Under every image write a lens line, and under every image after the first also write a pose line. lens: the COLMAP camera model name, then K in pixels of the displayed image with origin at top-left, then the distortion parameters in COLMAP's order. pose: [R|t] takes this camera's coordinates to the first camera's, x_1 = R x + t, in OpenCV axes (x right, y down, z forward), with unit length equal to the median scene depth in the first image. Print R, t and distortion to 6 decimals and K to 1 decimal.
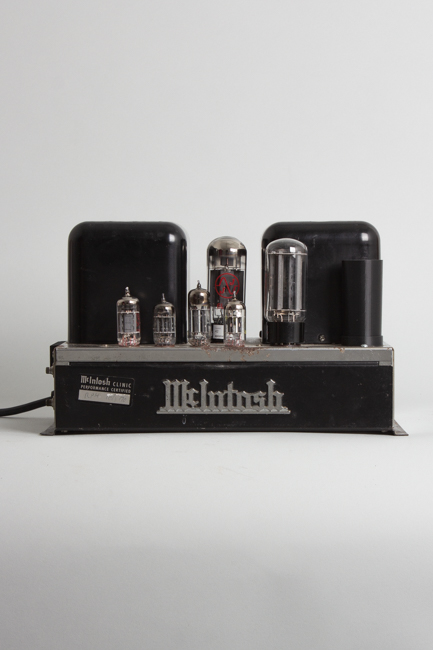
lens RADIAL K [[1635.9, 0, 216.7], [0, 1635.9, 325.0], [0, 0, 1]] dist [-0.173471, 0.000000]
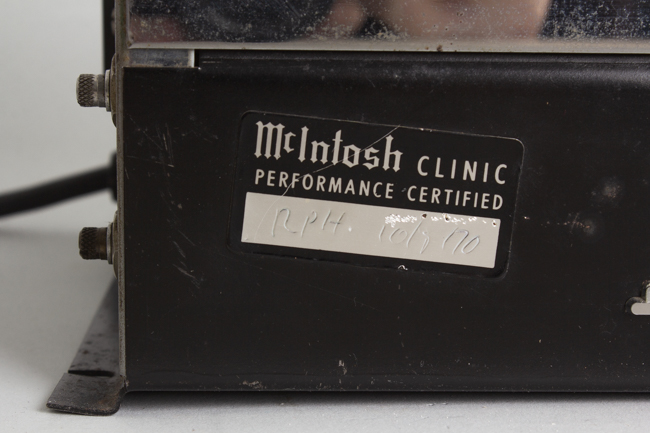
lens RADIAL K [[1635.9, 0, 324.9], [0, 1635.9, 216.2], [0, 0, 1]] dist [-0.173471, 0.000000]
pose [[0.999552, 0.007799, 0.028900, -0.080259], [-0.010414, 0.995755, 0.091453, 0.024042], [-0.028064, -0.091713, 0.995390, 0.799264]]
